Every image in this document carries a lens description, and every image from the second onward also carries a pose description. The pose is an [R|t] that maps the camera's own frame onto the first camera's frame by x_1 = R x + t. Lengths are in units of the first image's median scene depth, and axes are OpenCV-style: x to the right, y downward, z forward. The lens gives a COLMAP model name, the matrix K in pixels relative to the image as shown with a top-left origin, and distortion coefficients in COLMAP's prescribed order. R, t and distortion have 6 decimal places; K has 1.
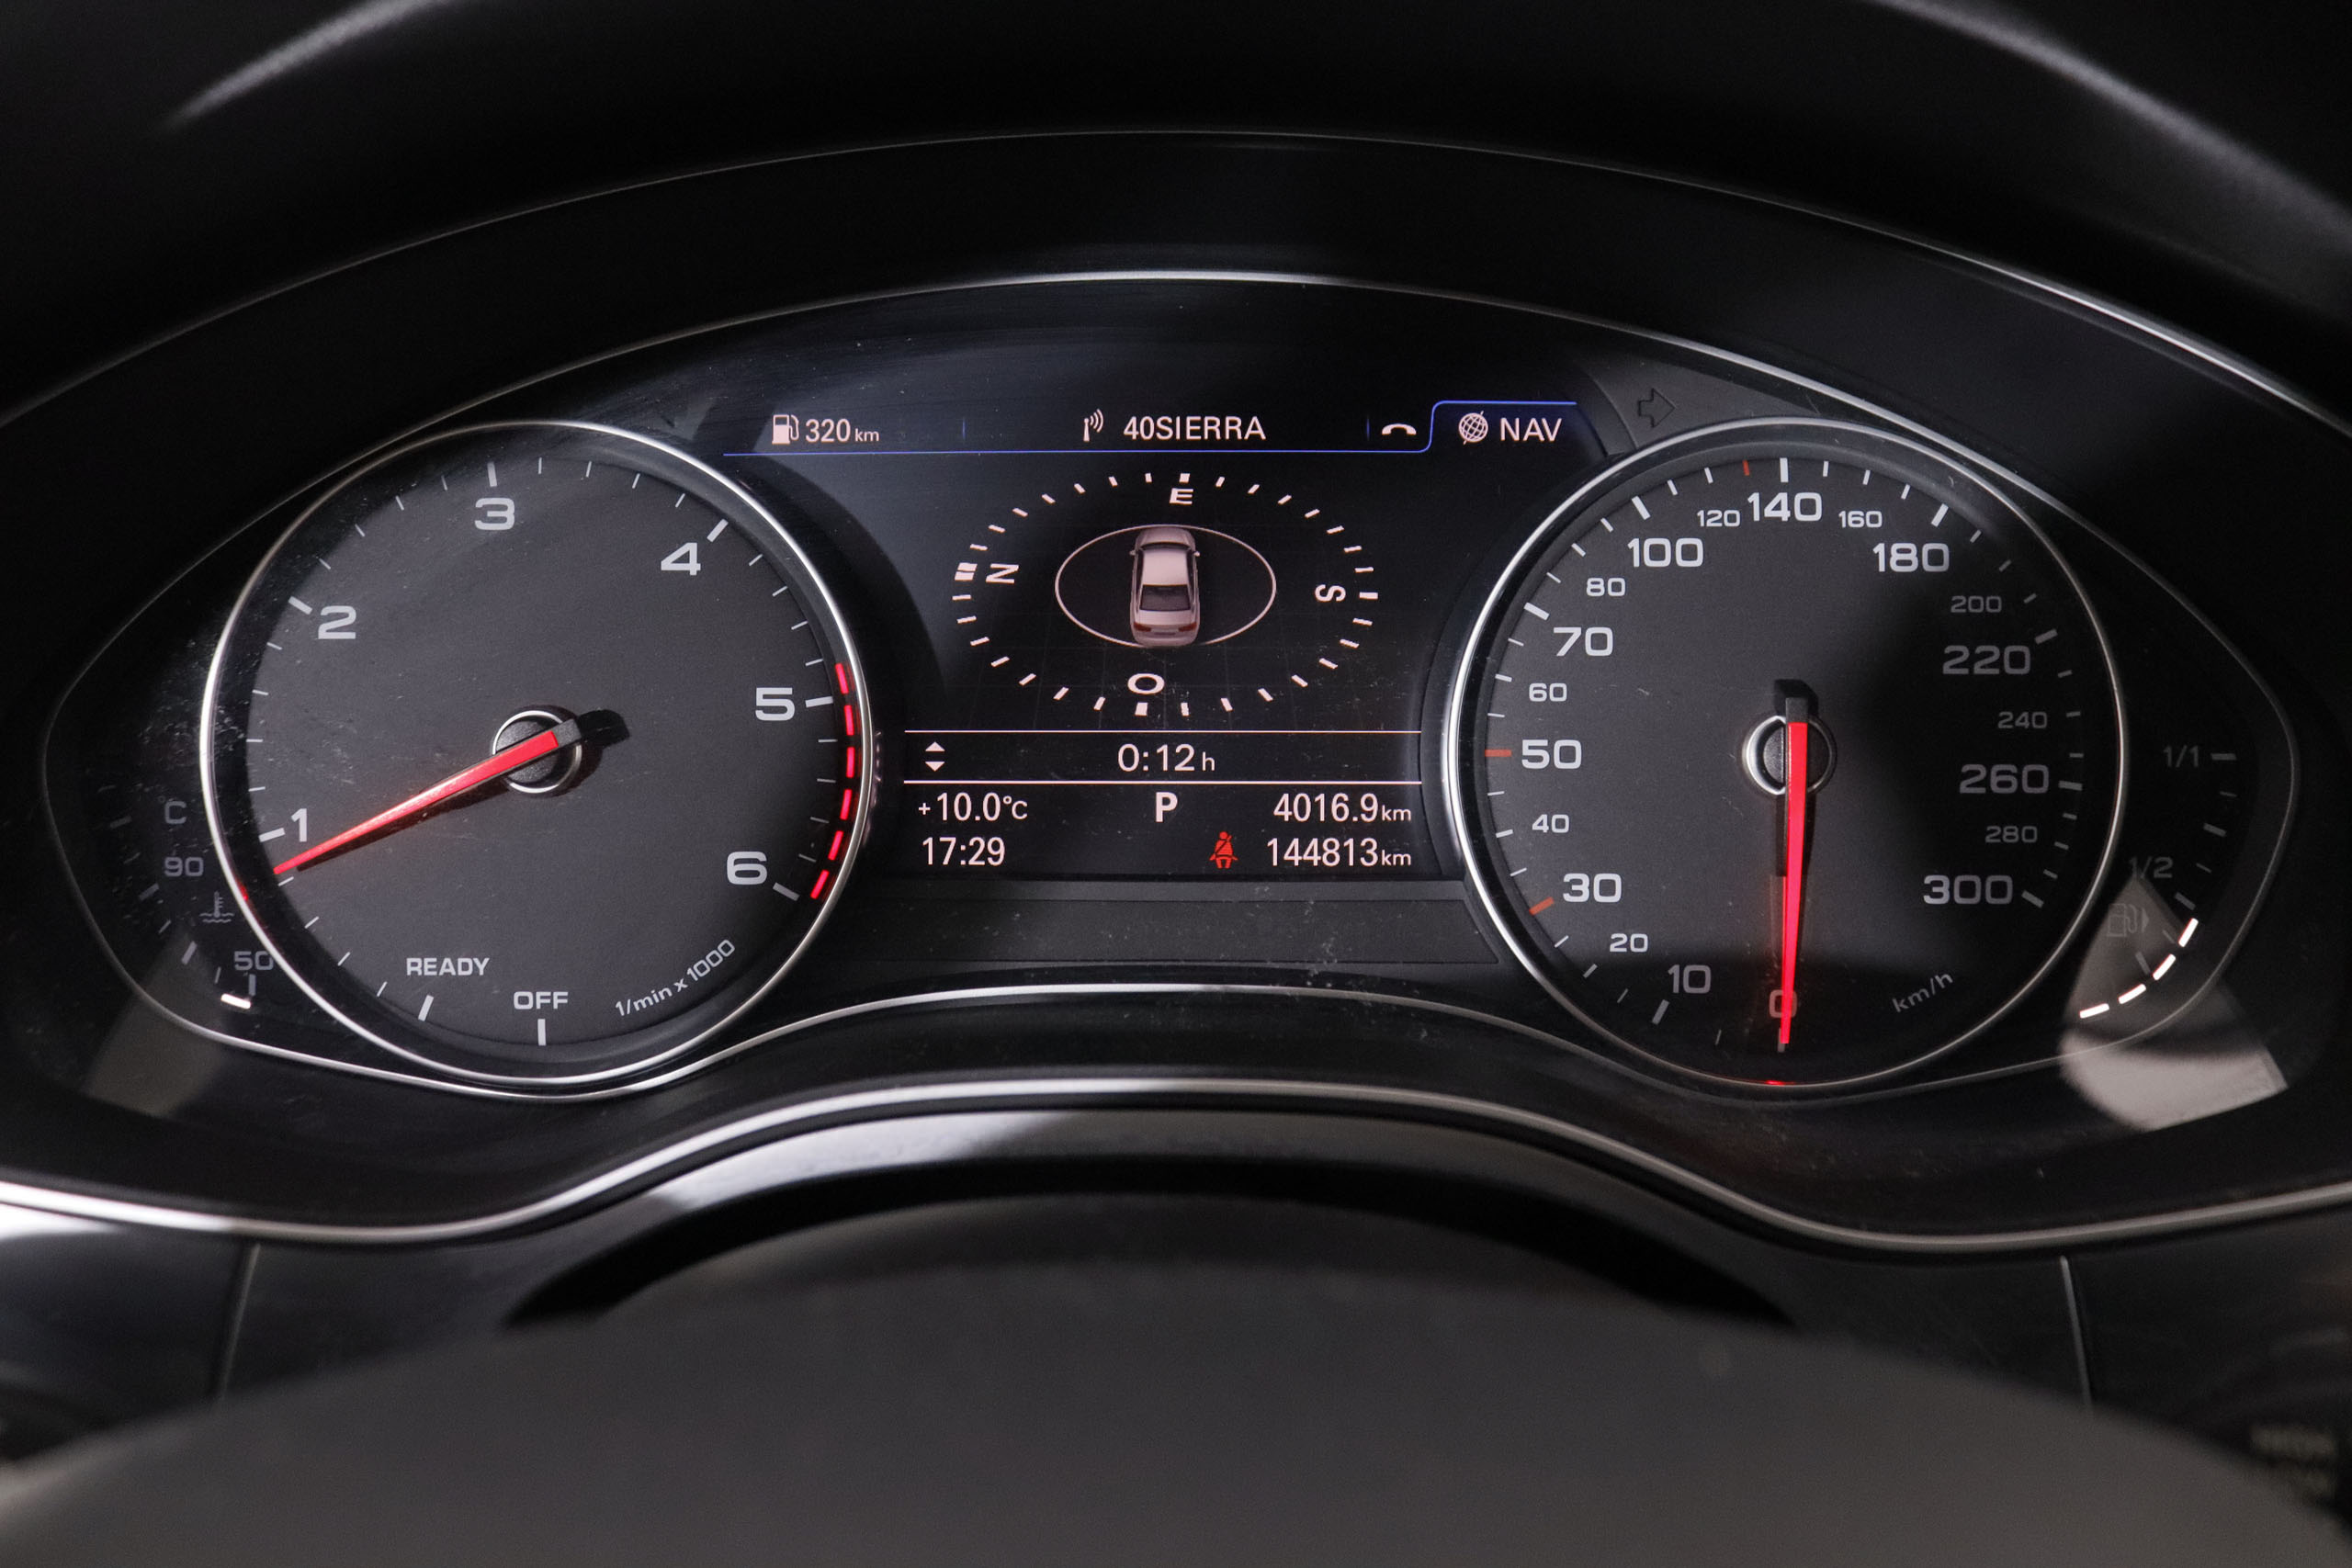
lens RADIAL K [[1981.8, 0, 1188.3], [0, 1981.8, 760.5], [0, 0, 1]] dist [-0.174724, 0.175211]
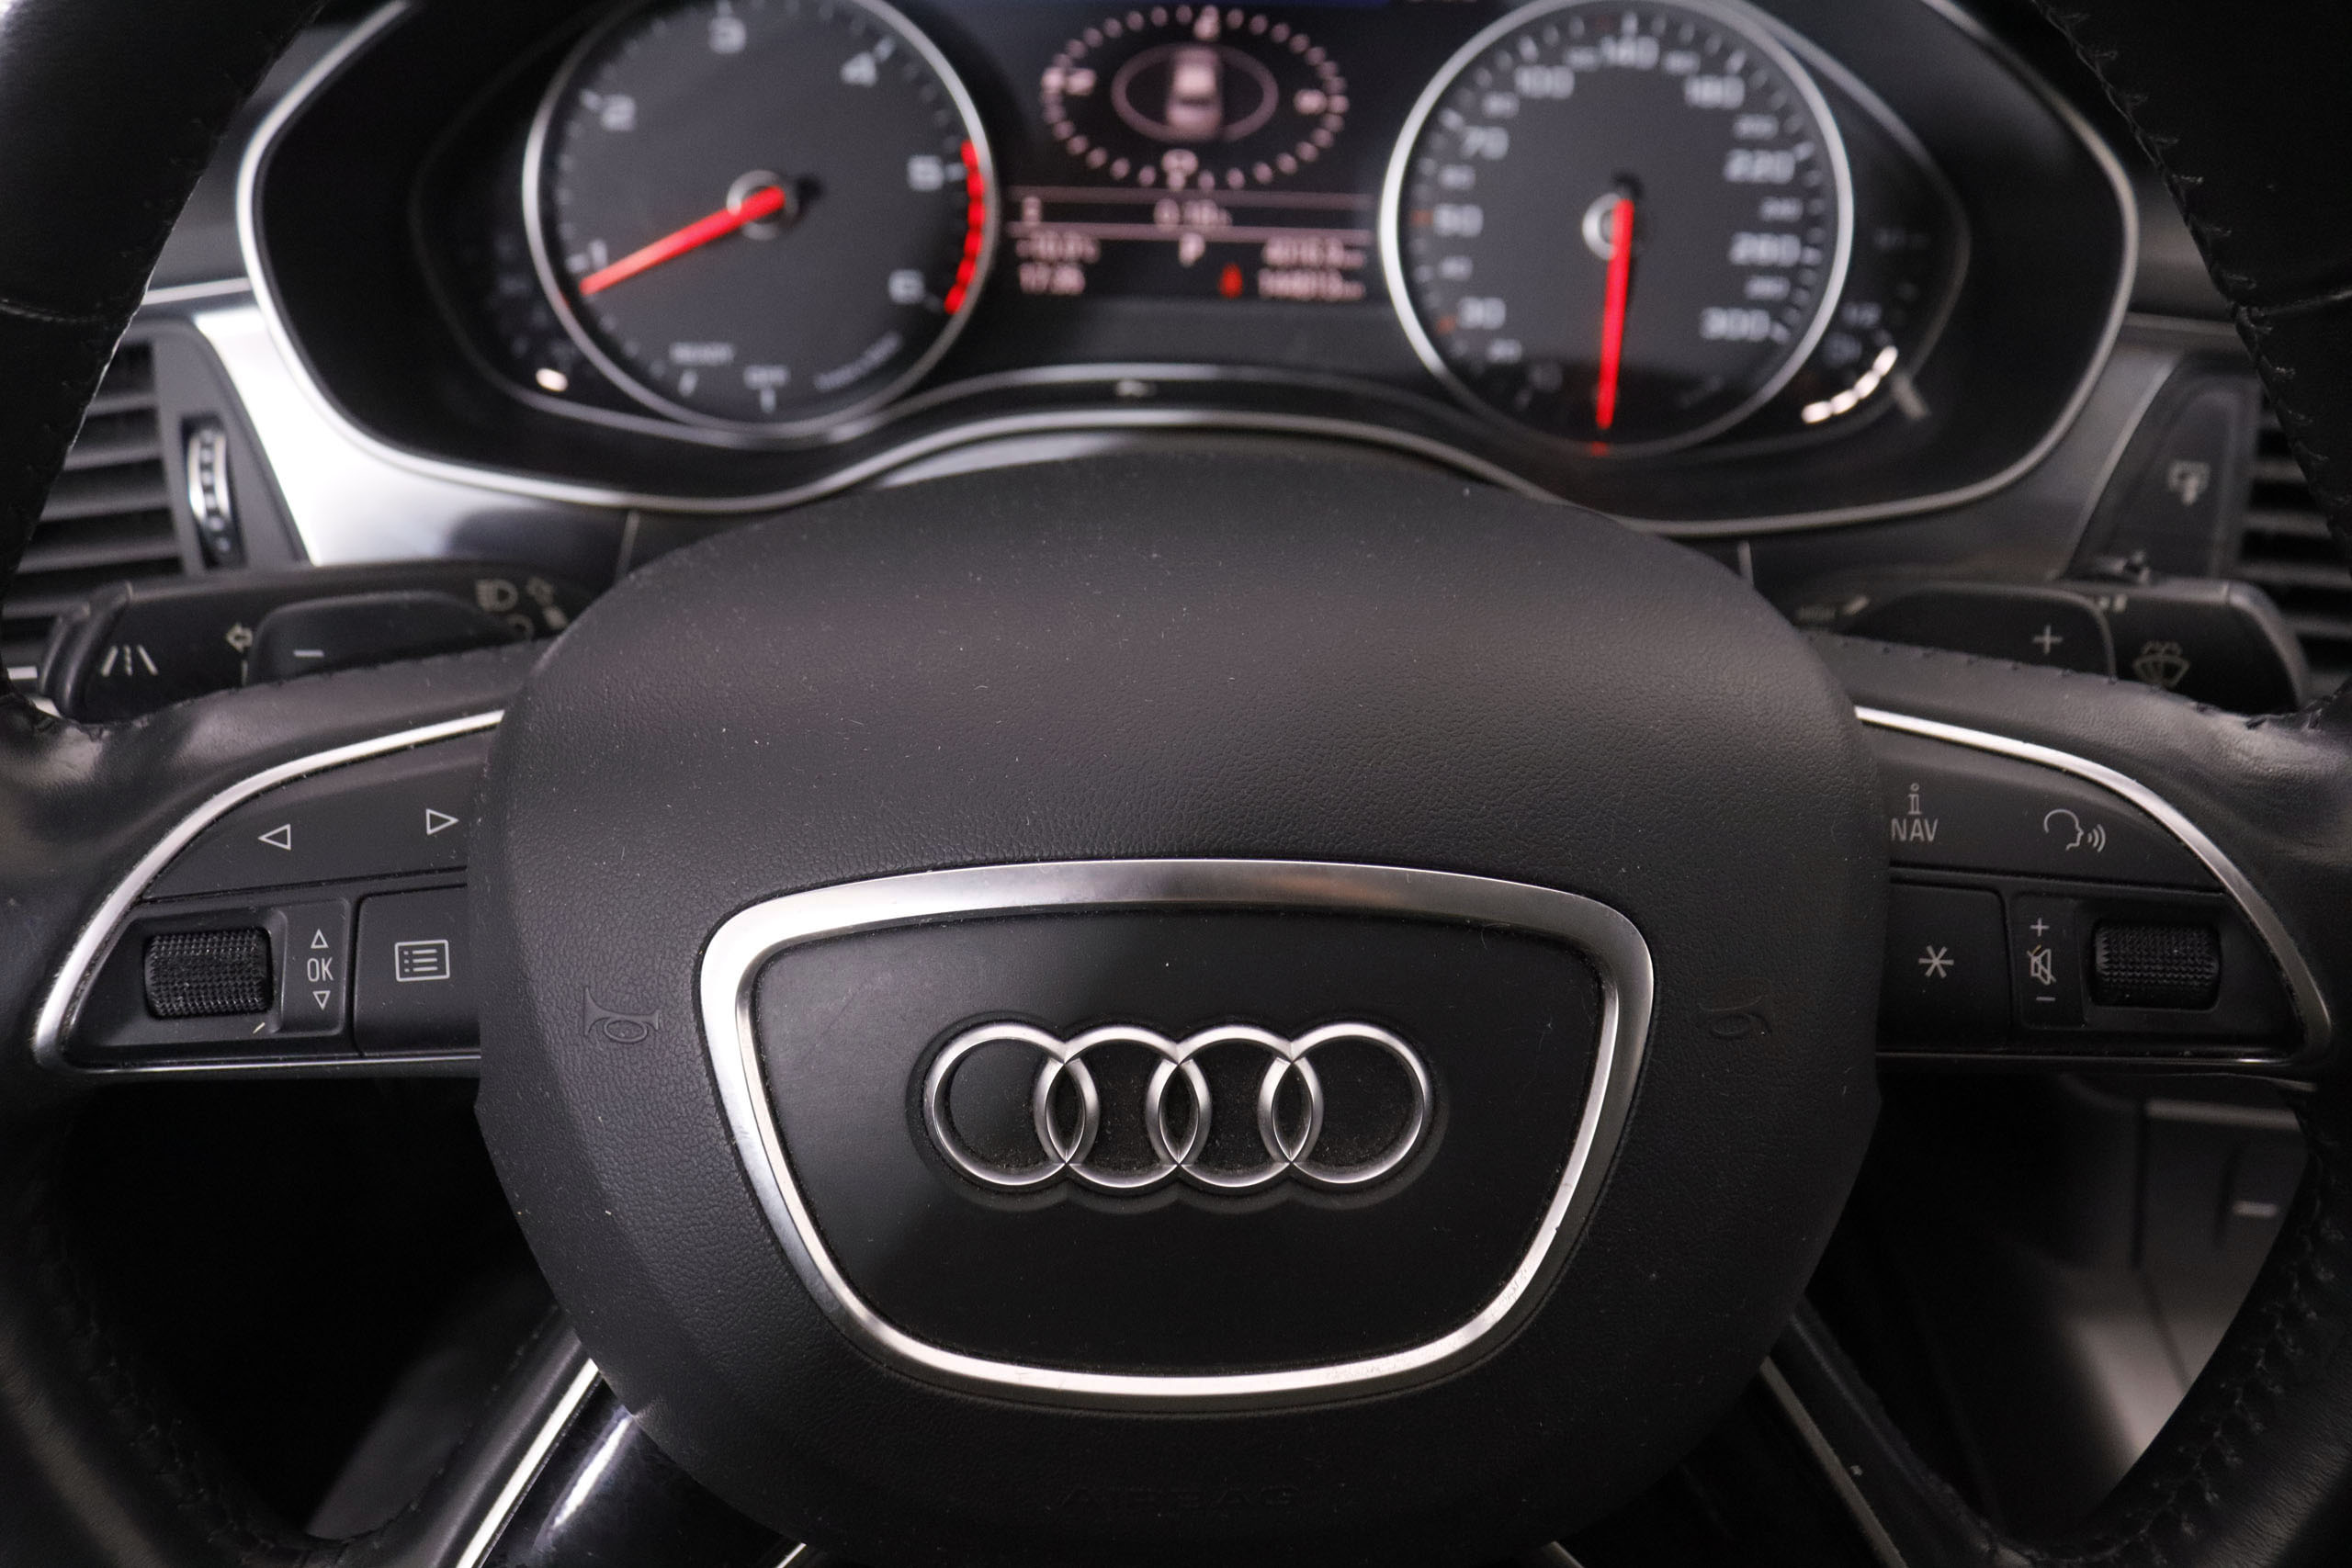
lens RADIAL K [[1981.8, 0, 1188.3], [0, 1981.8, 760.5], [0, 0, 1]] dist [-0.174724, 0.175211]
pose [[0.999695, 0.018028, 0.016880, -0.033147], [-0.021913, 0.962734, 0.269562, -0.003203], [-0.011392, -0.269850, 0.962835, -0.500857]]
